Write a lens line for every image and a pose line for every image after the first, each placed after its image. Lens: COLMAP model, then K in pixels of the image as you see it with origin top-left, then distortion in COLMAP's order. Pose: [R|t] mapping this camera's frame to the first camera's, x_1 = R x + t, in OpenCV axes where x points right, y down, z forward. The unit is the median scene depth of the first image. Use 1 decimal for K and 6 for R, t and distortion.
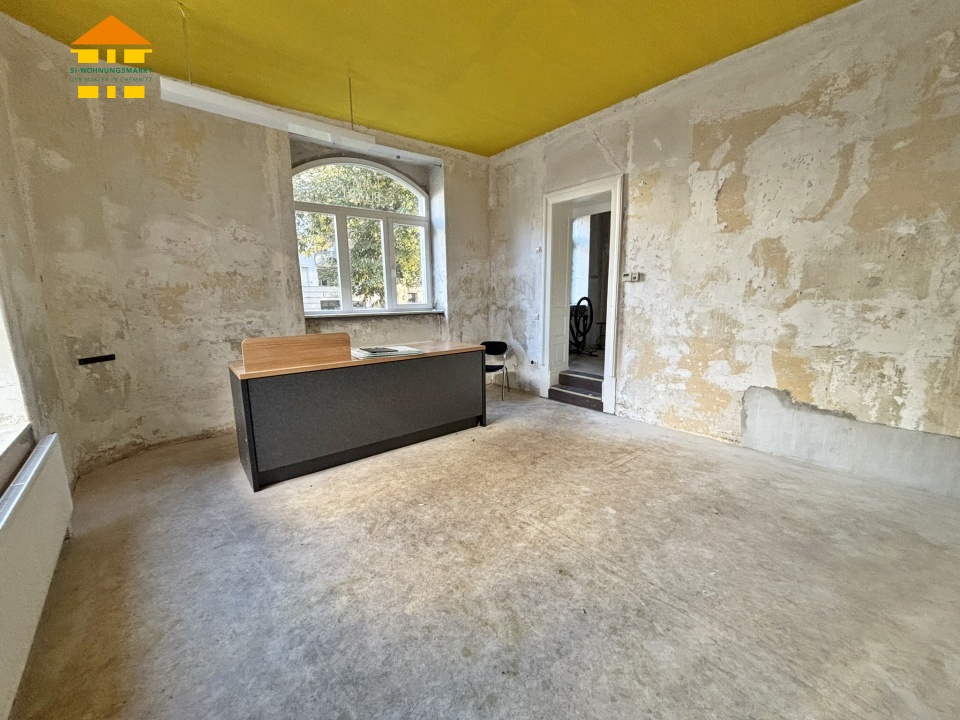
lens RADIAL K [[383.4, 0, 474.5], [0, 383.4, 360.8], [0, 0, 1]] dist [0.006691, -0.003121]
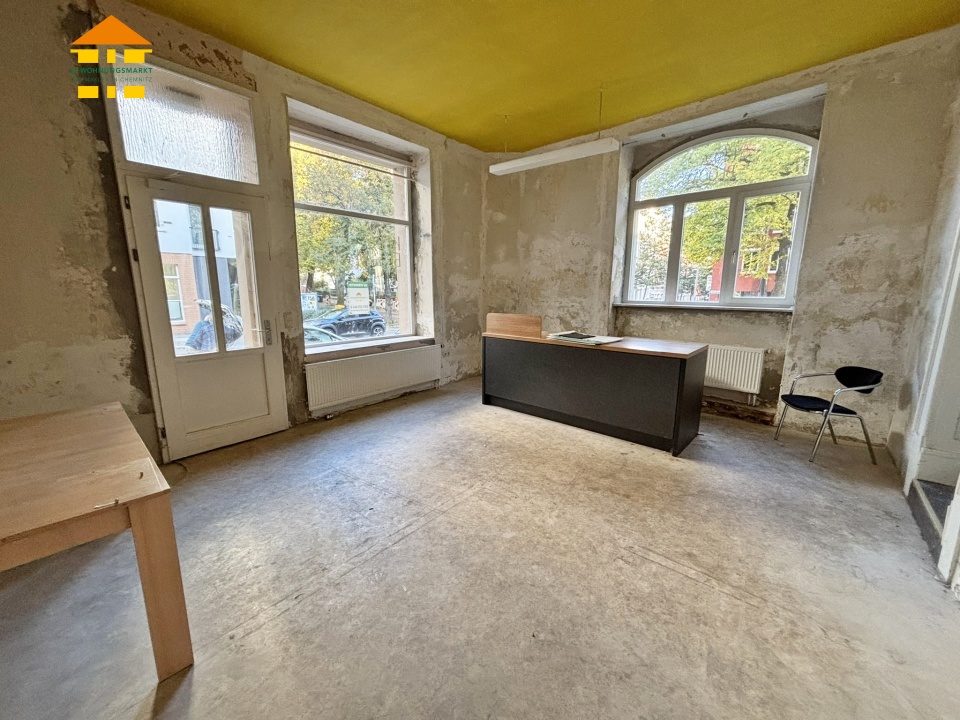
lens RADIAL K [[383.4, 0, 474.9], [0, 383.4, 357.5], [0, 0, 1]] dist [0.006691, -0.003121]
pose [[0.159864, 0.191620, -0.968362, 0.817617], [-0.167878, 0.971966, 0.164619, -0.102227], [0.972759, 0.136251, 0.187551, 0.510460]]
